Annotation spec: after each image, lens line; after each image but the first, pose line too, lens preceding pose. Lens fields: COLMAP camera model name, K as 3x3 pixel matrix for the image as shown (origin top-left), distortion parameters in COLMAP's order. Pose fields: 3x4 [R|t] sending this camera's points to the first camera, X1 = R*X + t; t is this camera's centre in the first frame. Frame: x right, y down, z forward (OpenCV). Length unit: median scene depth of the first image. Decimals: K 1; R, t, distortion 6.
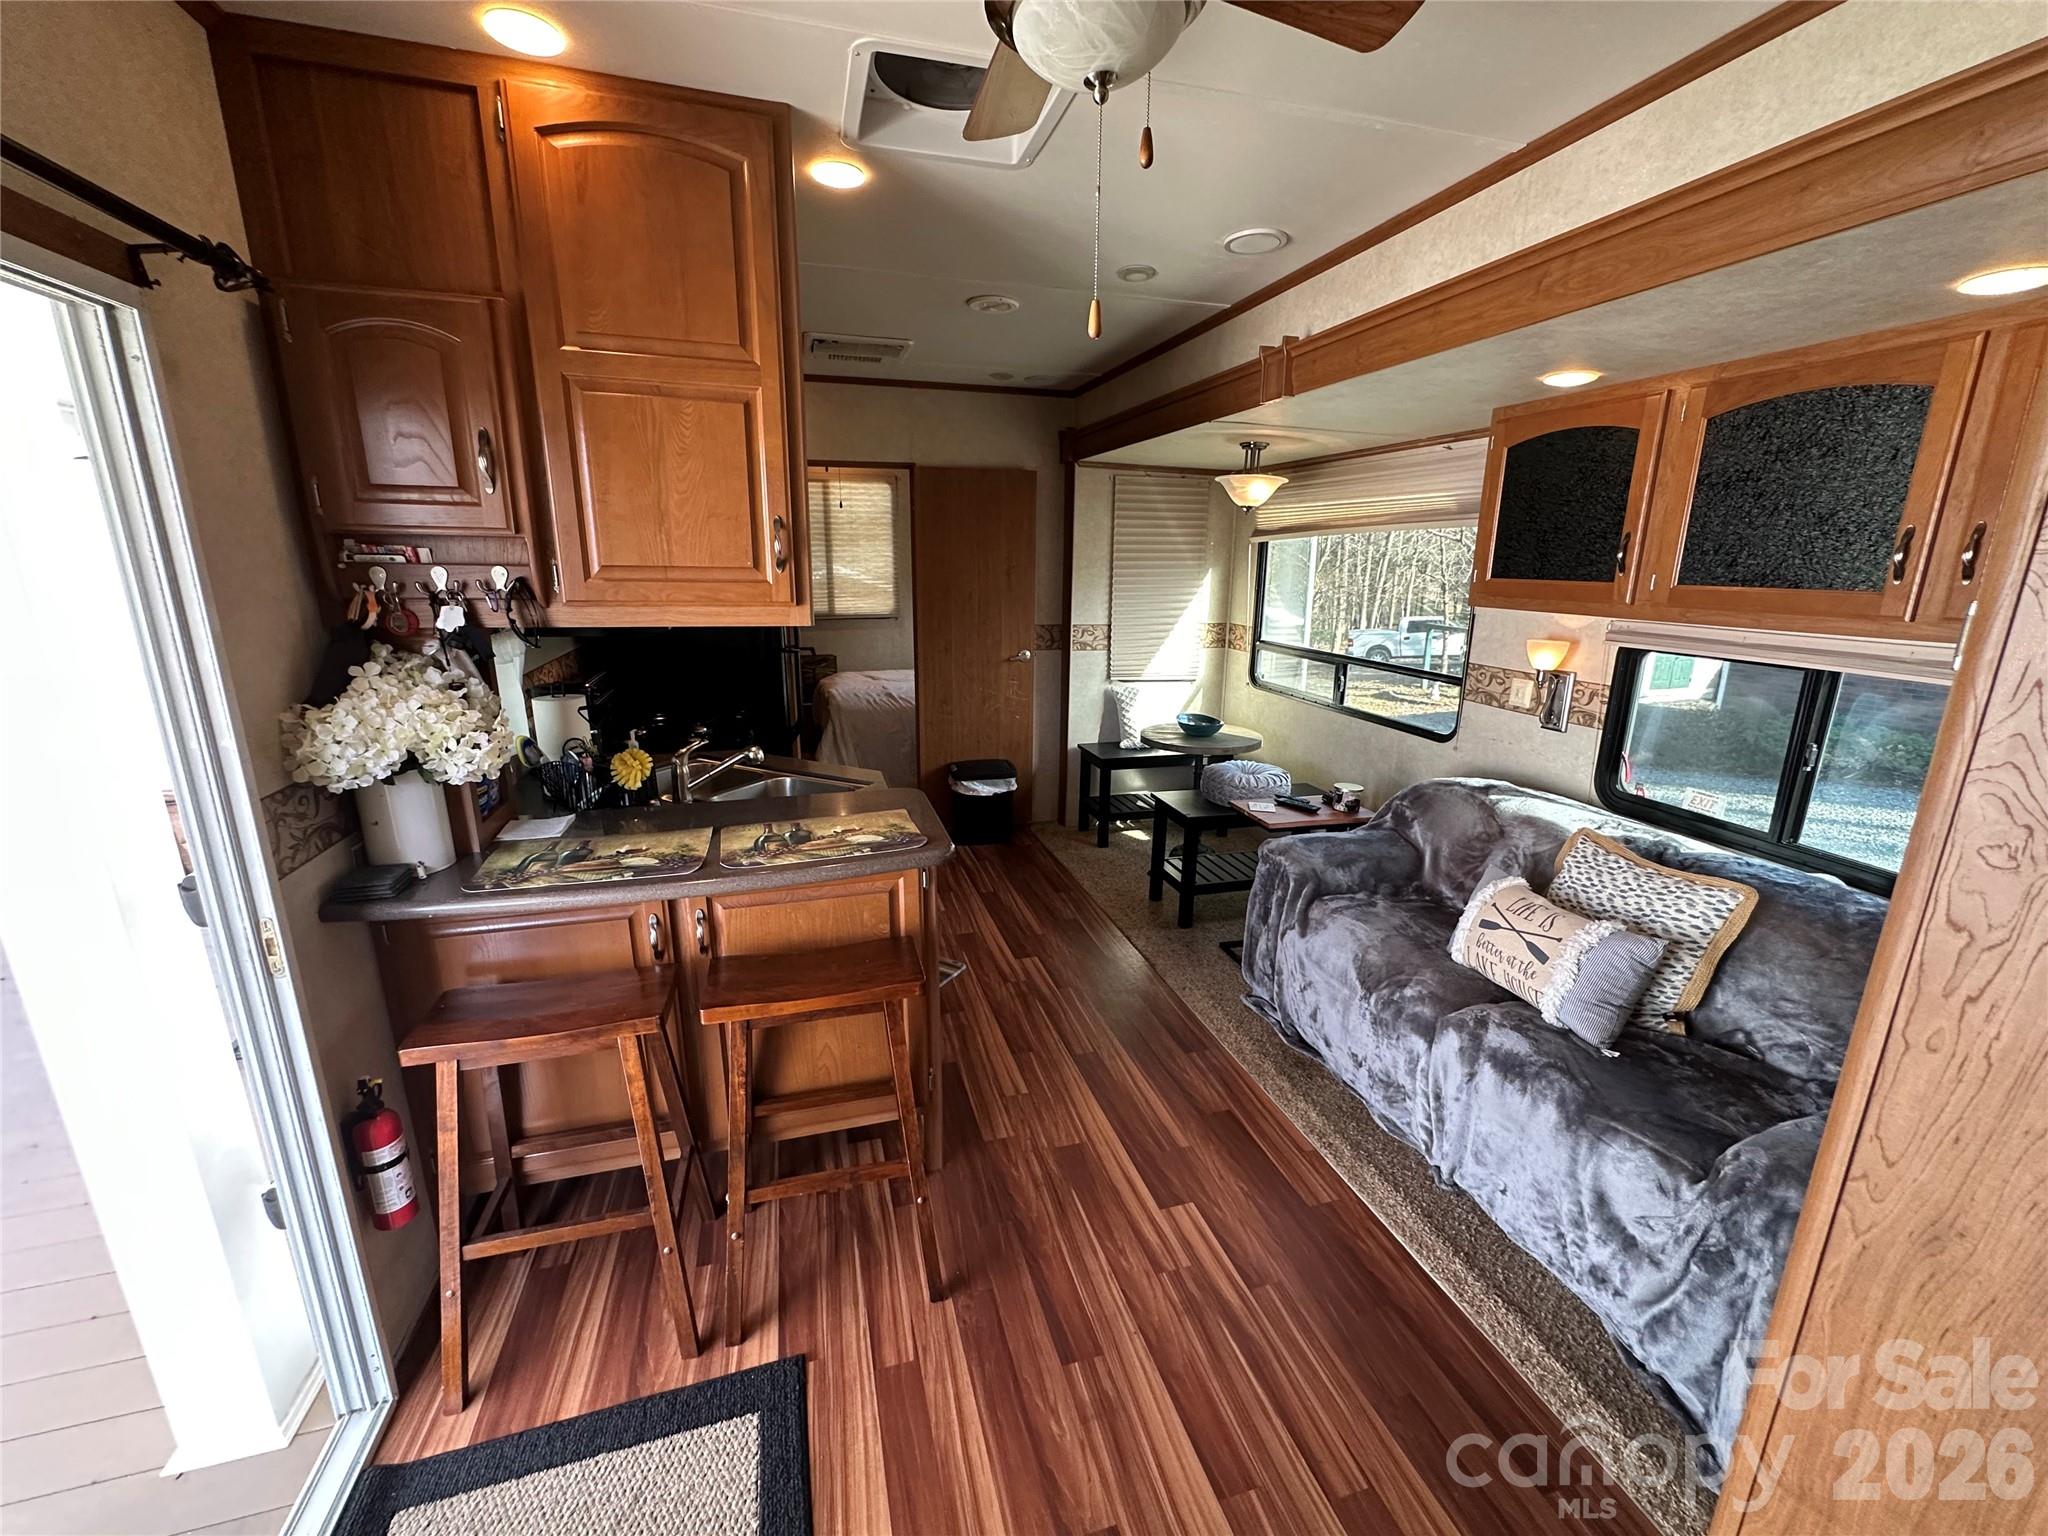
lens RADIAL K [[817.8, 0, 1028.9], [0, 817.8, 767.1], [0, 0, 1]] dist [-0.006376, 0.001423]
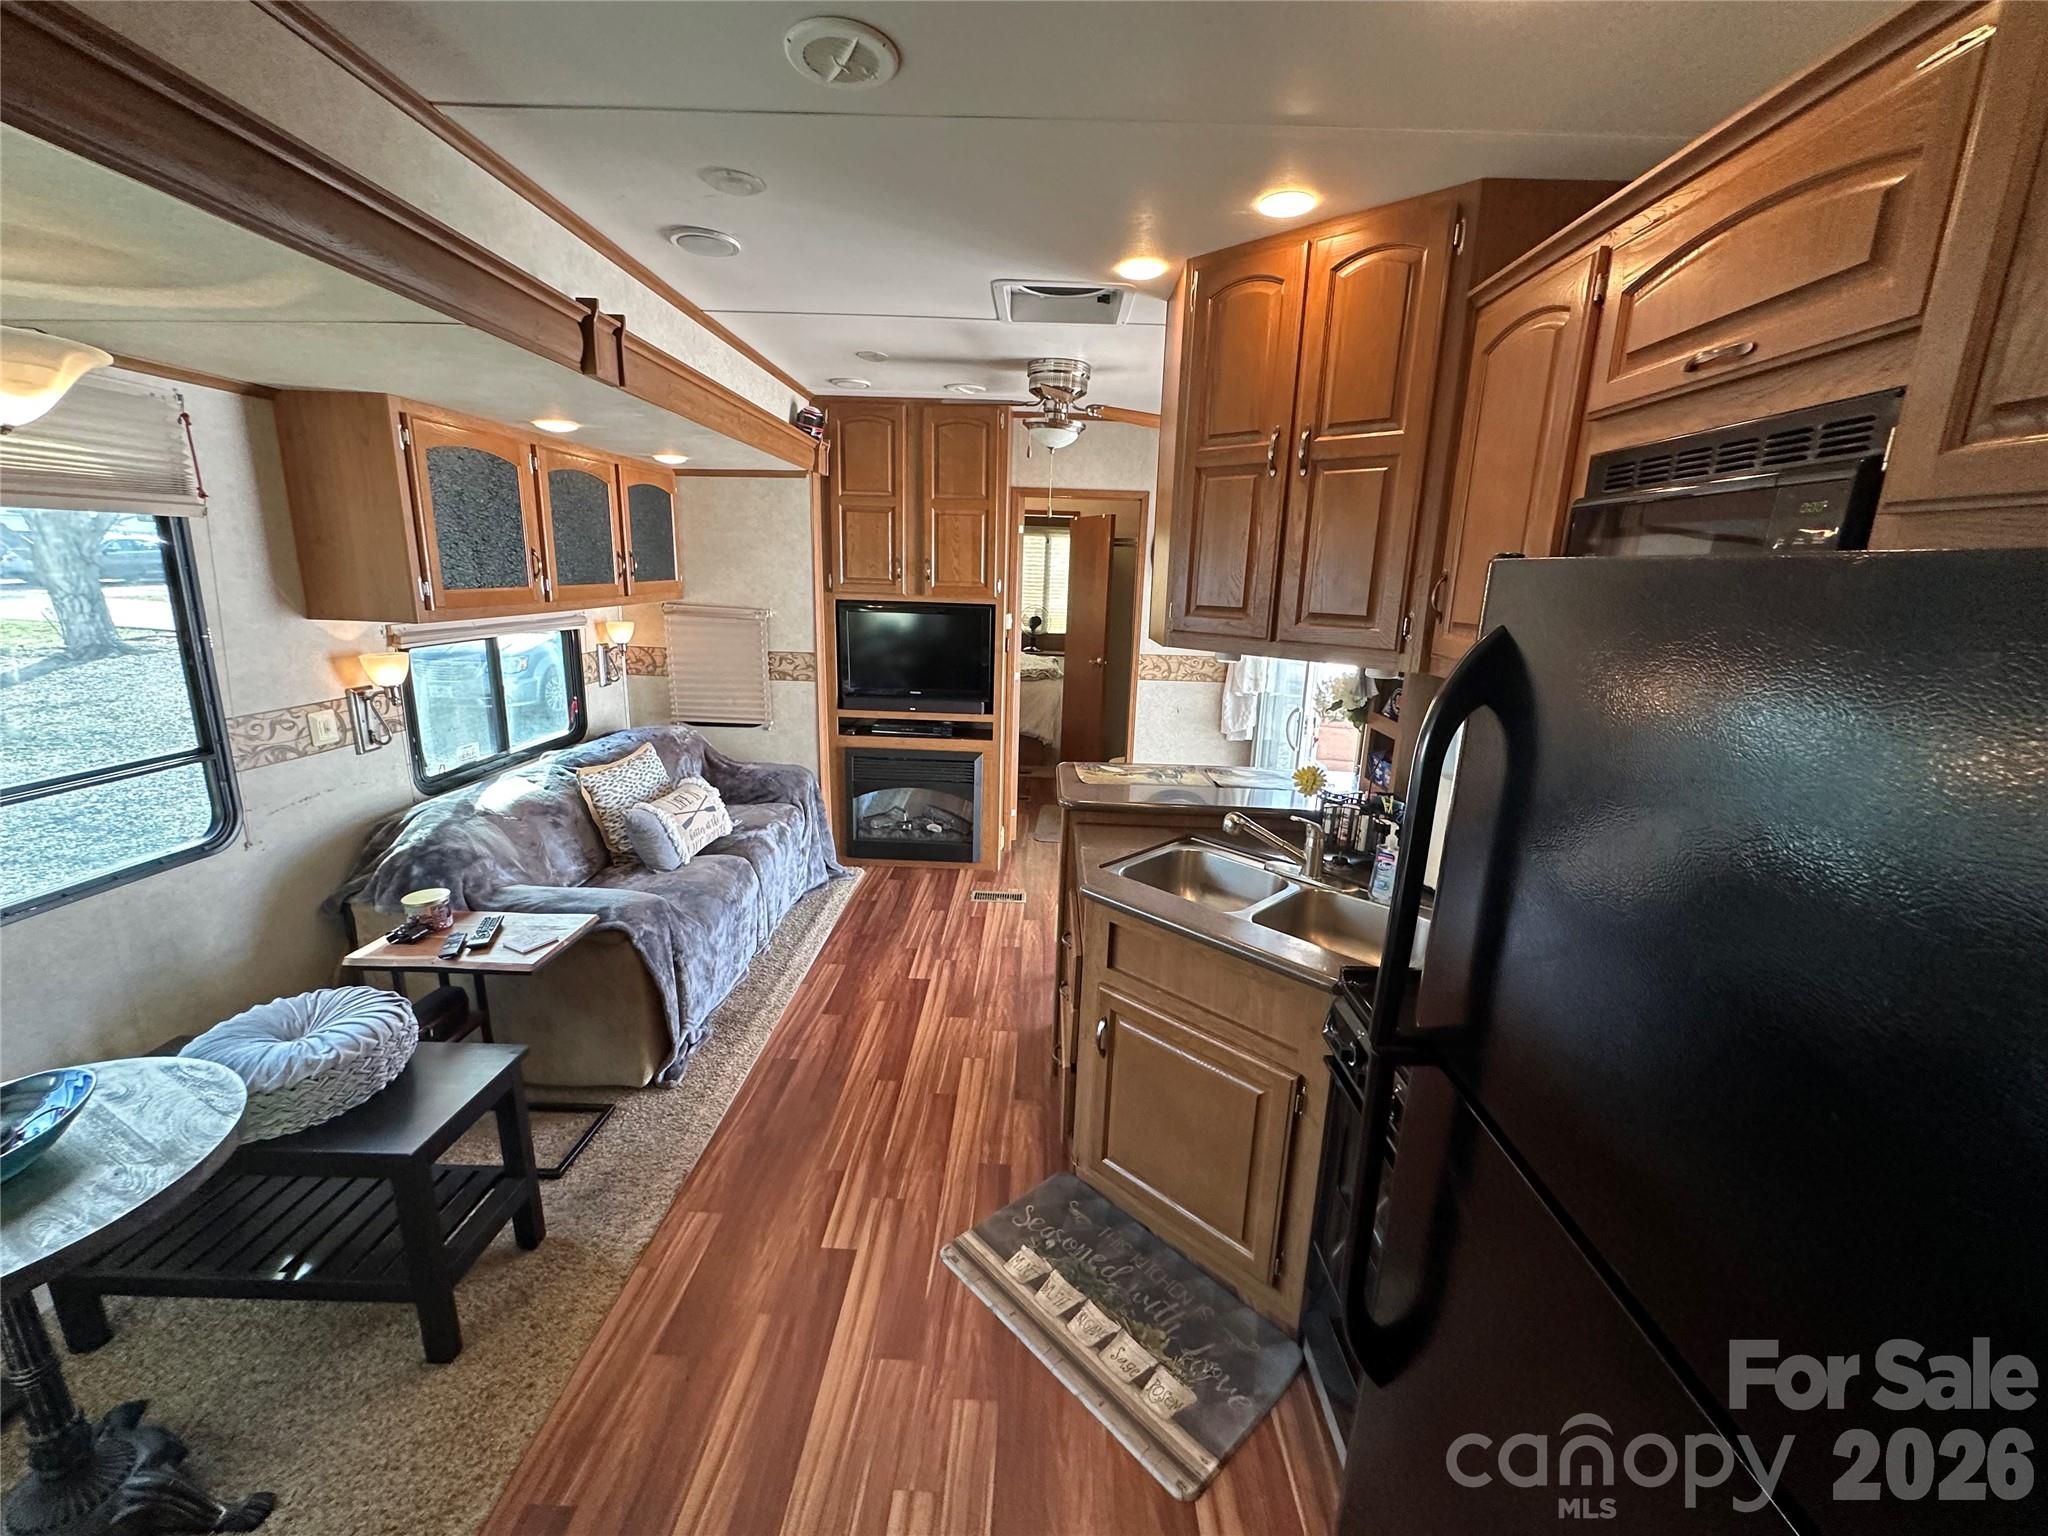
lens RADIAL K [[817.8, 0, 1026.6], [0, 817.8, 766.8], [0, 0, 1]] dist [-0.006376, 0.001423]
pose [[-0.954032, -0.106022, 0.280326, -0.421601], [0.037855, 0.885219, 0.463631, -0.563506], [-0.297306, 0.452930, -0.840514, 2.060117]]
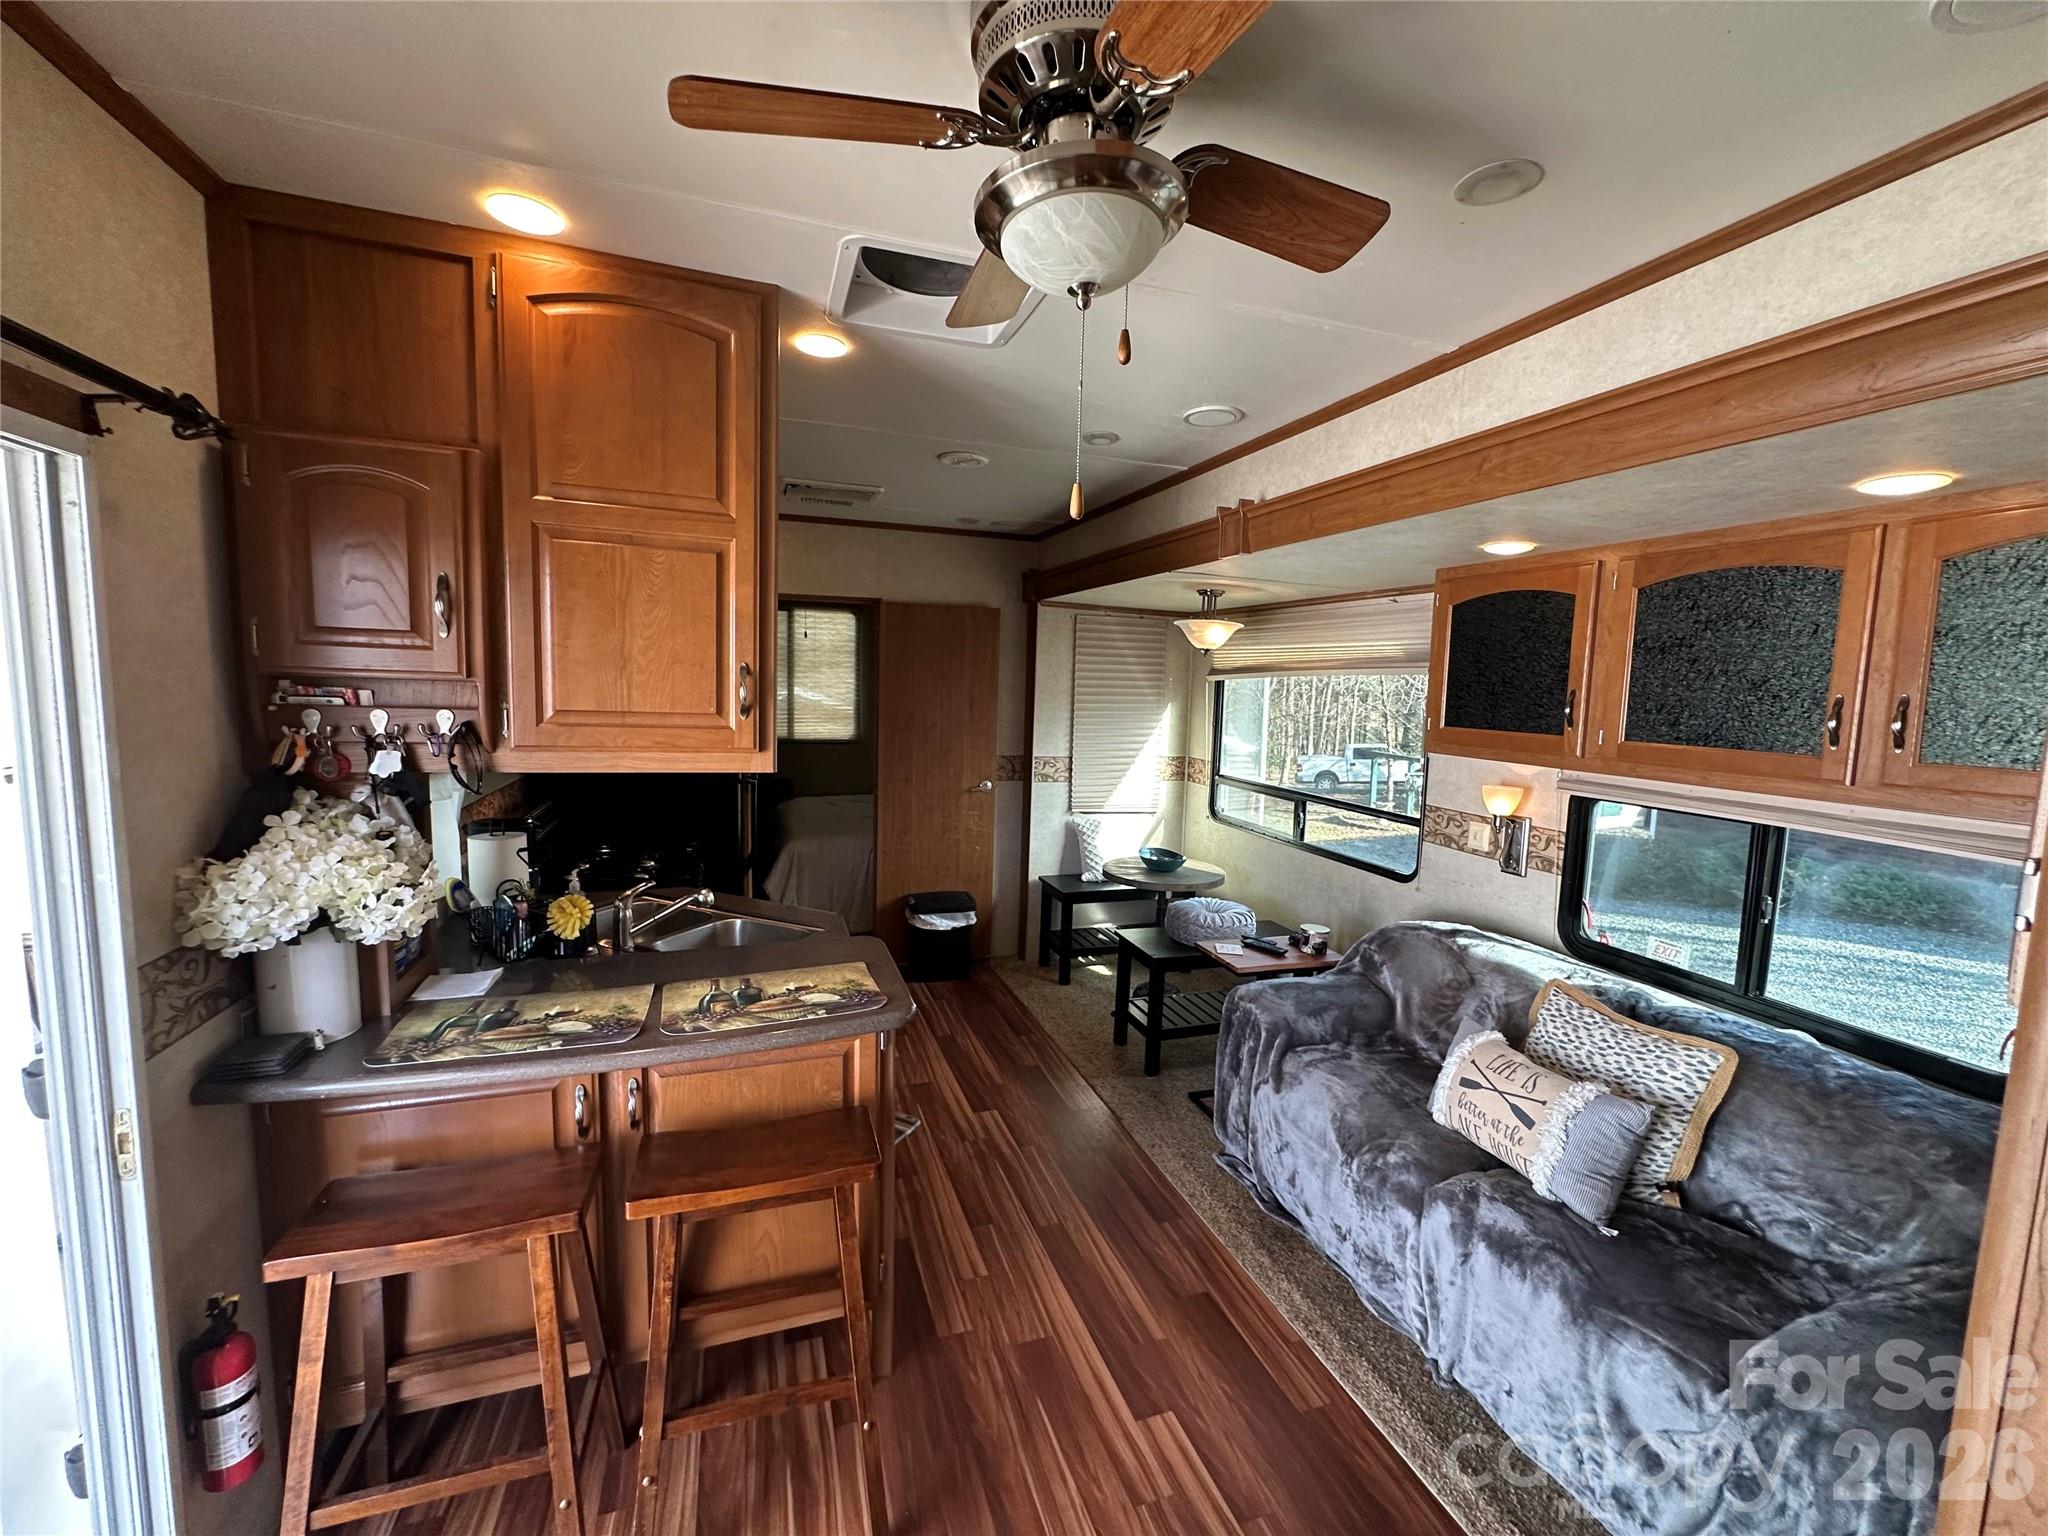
lens RADIAL K [[817.8, 0, 1028.4], [0, 817.8, 767.5], [0, 0, 1]] dist [-0.006376, 0.001423]
pose [[0.998536, 0.014222, 0.052191, -0.012868], [-0.006557, 0.989529, -0.144184, -0.035113], [-0.053695, 0.143631, 0.988174, 0.022416]]
